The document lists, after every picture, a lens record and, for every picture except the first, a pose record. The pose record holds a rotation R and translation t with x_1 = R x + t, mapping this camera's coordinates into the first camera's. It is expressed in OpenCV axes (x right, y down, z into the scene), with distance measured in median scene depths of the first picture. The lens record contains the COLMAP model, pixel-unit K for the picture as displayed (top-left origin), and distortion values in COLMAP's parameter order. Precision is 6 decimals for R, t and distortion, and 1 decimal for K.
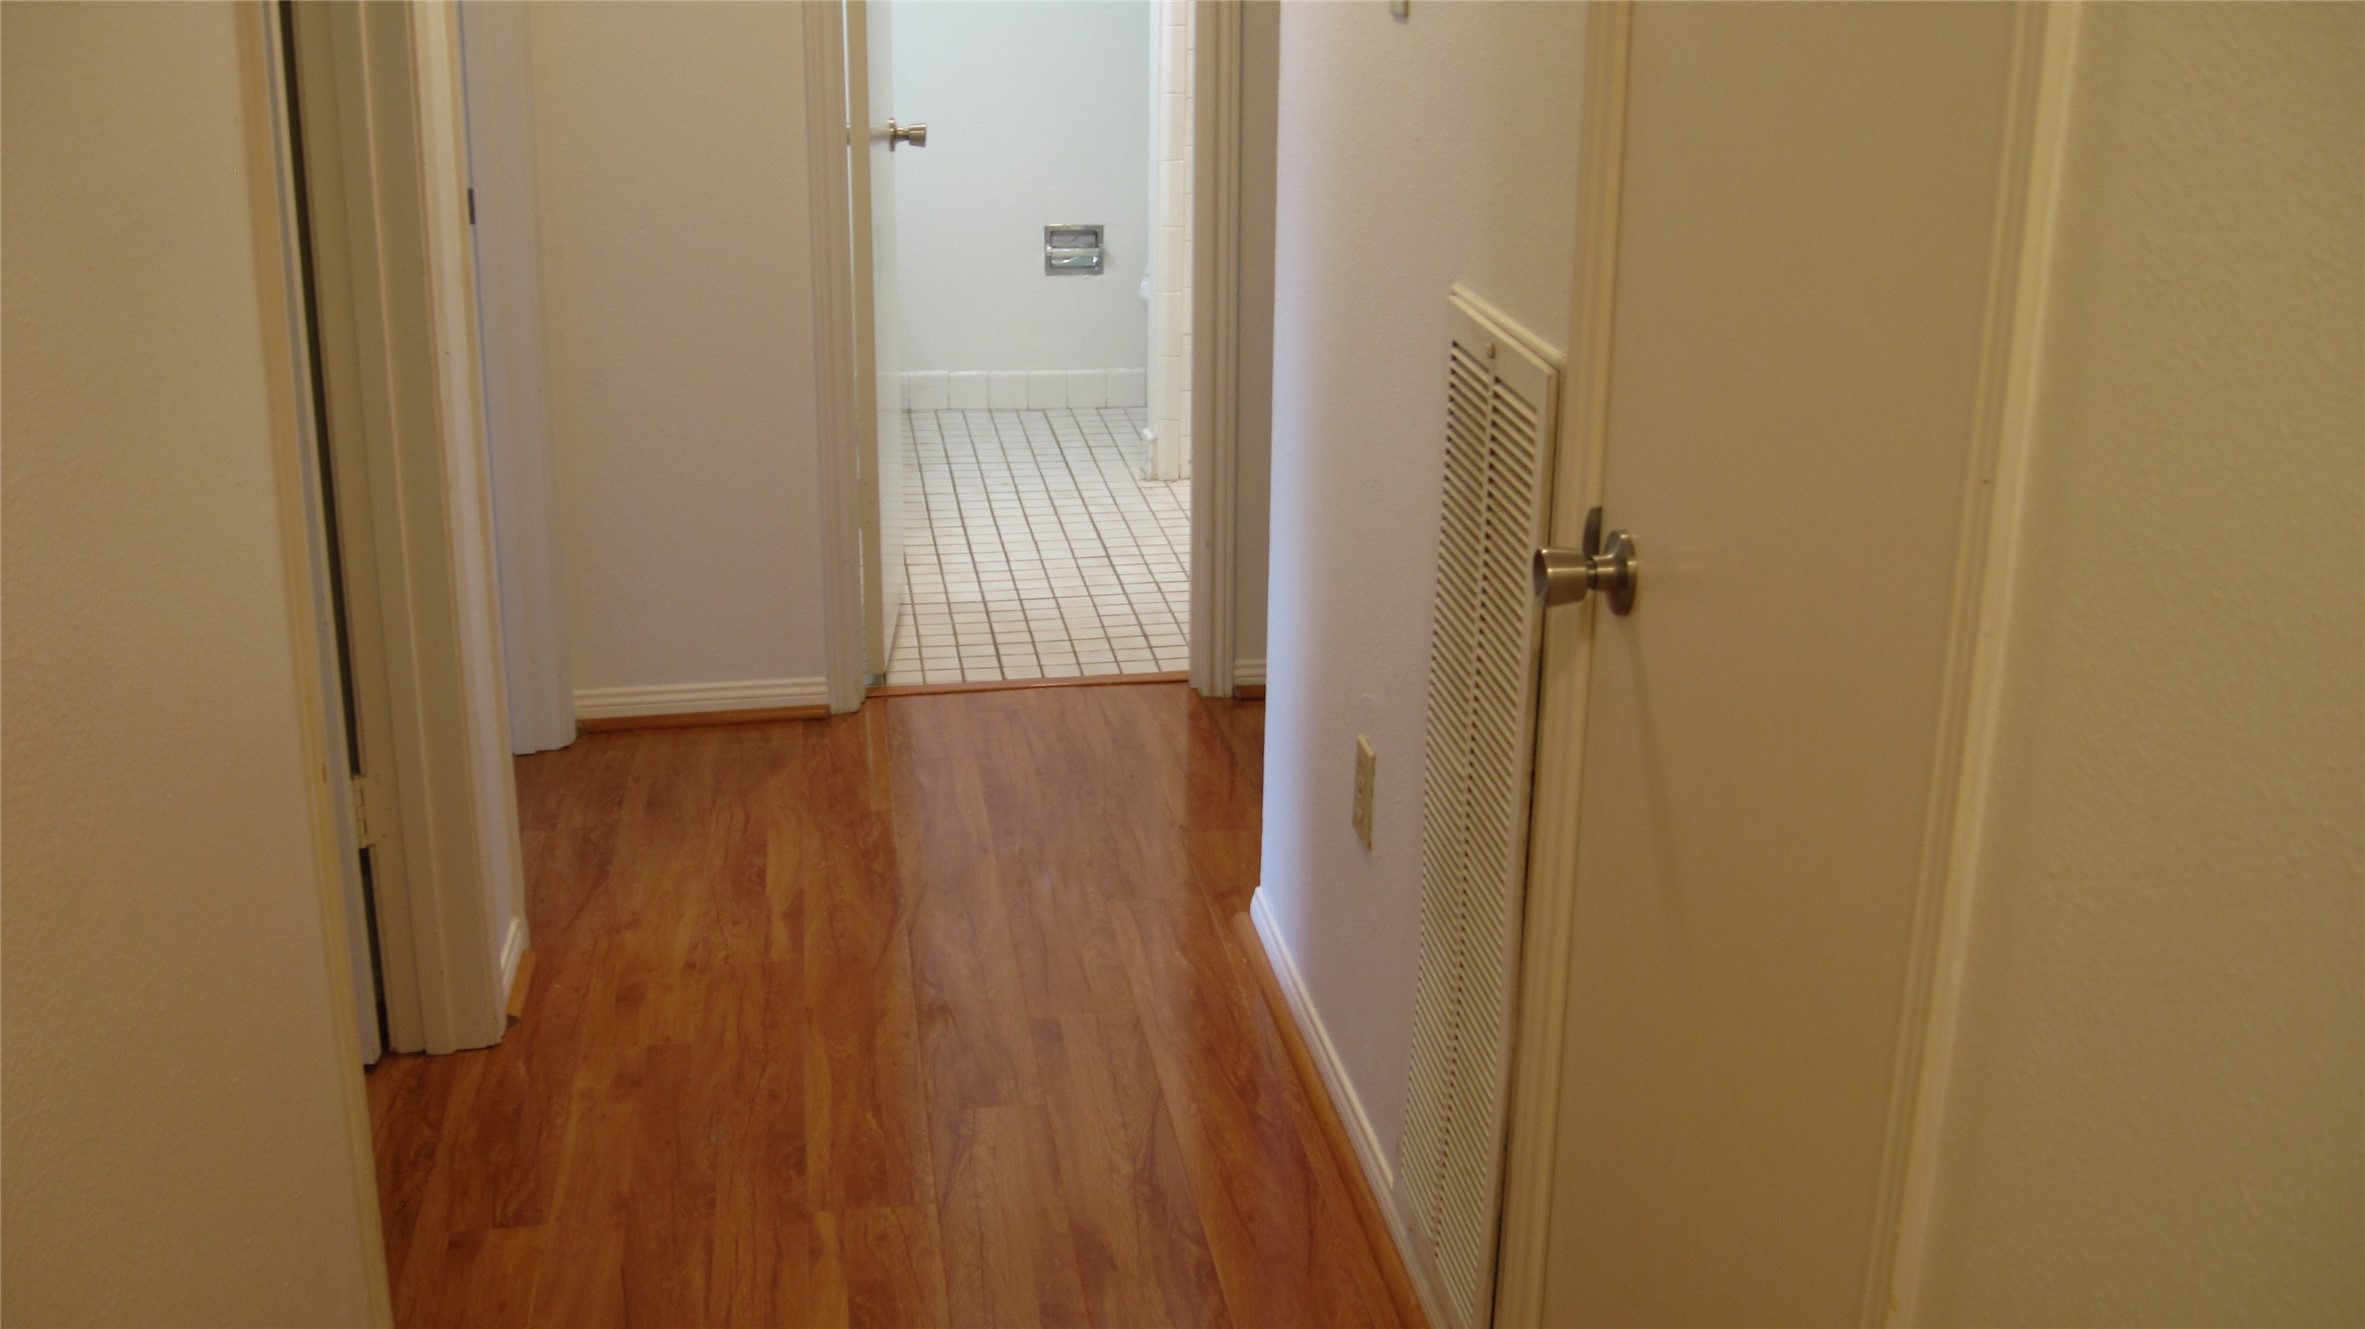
lens RADIAL K [[2472.2, 0, 1182.7], [0, 2472.2, 665.9], [0, 0, 1]] dist [-0.129261, 0.000000]
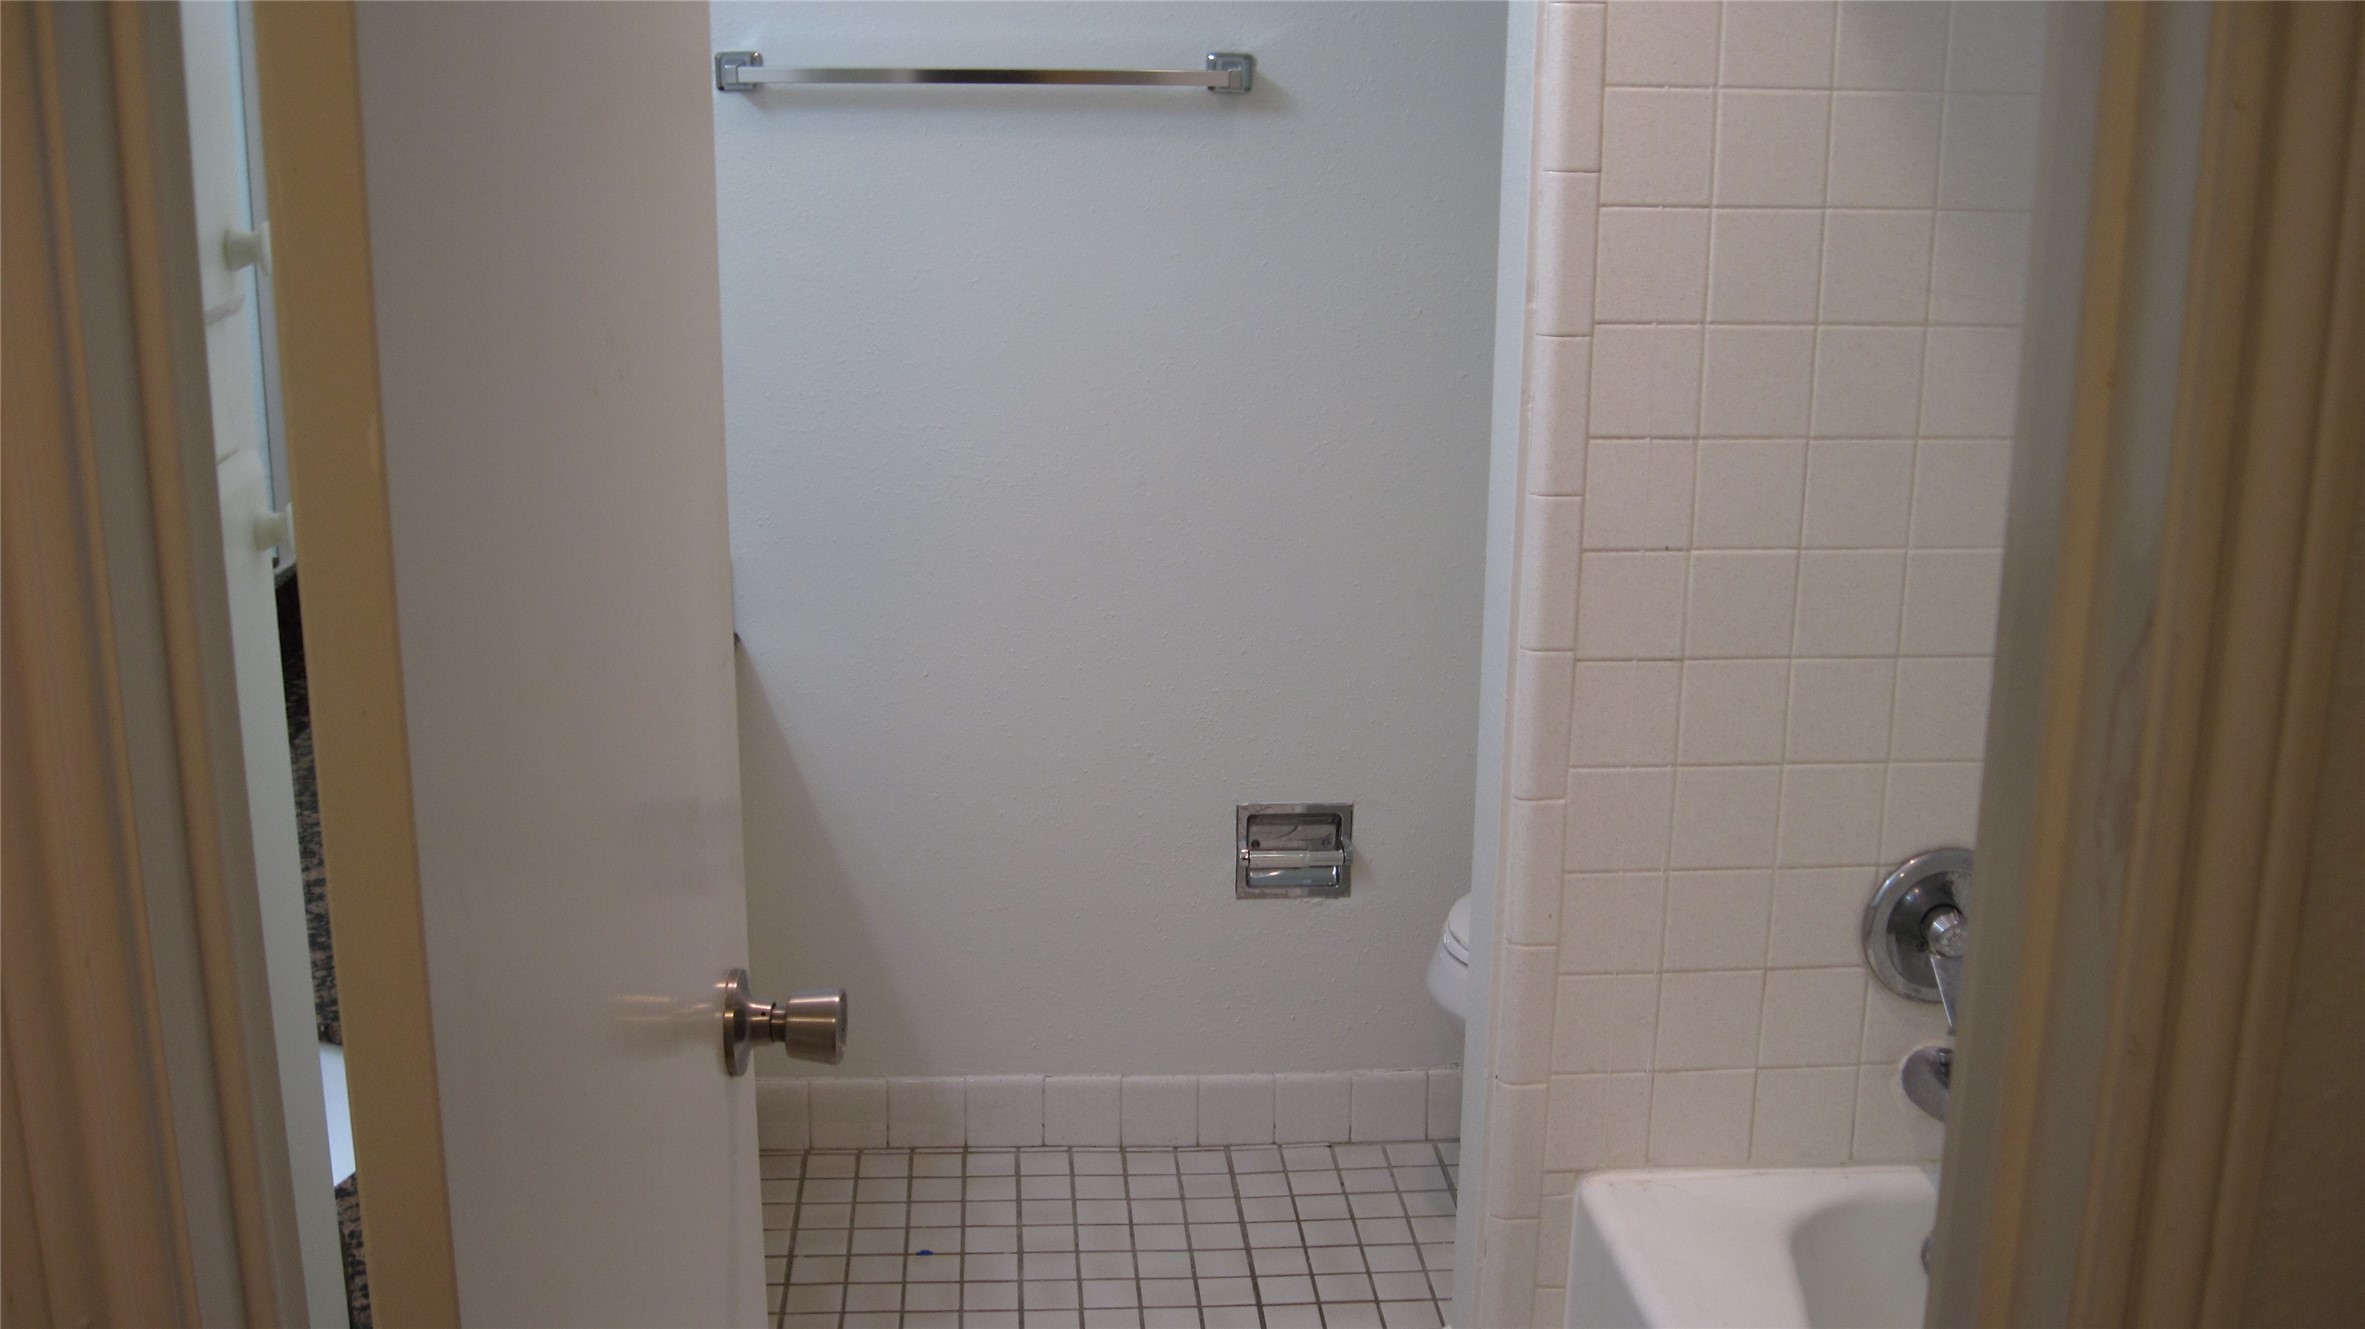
lens RADIAL K [[2472.2, 0, 1180.9], [0, 2472.2, 662.3], [0, 0, 1]] dist [-0.129261, 0.000000]
pose [[0.996867, 0.015640, -0.077538, -0.028327], [-0.021579, 0.996847, -0.076361, -0.168184], [0.076099, 0.077795, 0.994061, 0.492132]]
